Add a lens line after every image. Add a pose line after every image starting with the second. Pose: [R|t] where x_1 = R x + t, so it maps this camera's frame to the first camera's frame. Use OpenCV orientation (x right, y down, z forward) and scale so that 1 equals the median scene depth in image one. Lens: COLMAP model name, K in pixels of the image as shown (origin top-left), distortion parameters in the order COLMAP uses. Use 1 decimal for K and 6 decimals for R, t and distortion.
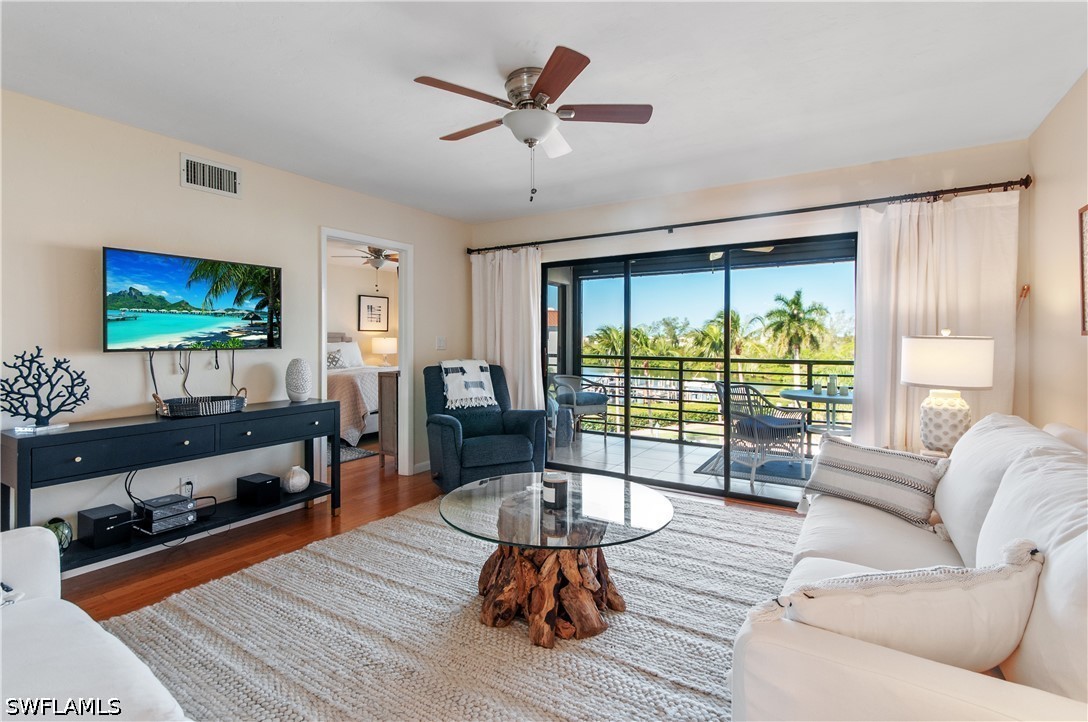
lens RADIAL K [[500.7, 0, 525.2], [0, 500.7, 346.0], [0, 0, 1]] dist [-0.000661, -0.000061]
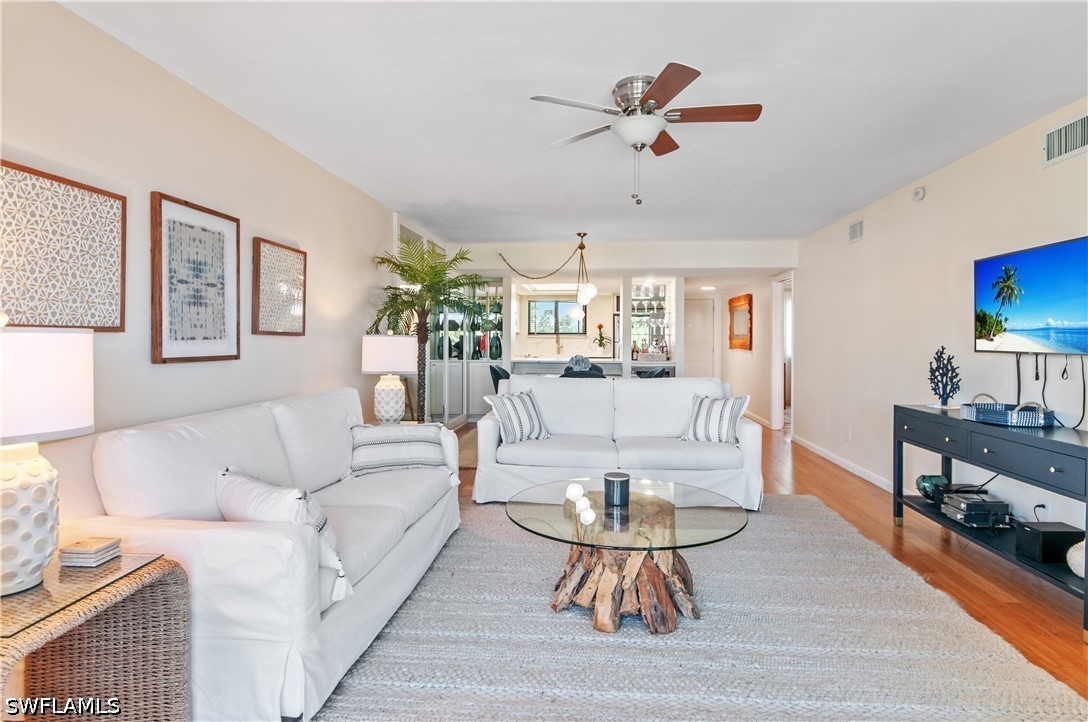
lens RADIAL K [[602.1, 0, 525.1], [0, 602.1, 340.1], [0, 0, 1]] dist [0.001028, -0.000025]
pose [[-0.902756, -0.001103, -0.430152, 0.667821], [-0.006986, 0.999902, 0.012097, -0.023802], [0.430097, 0.013926, -0.902675, 1.747770]]
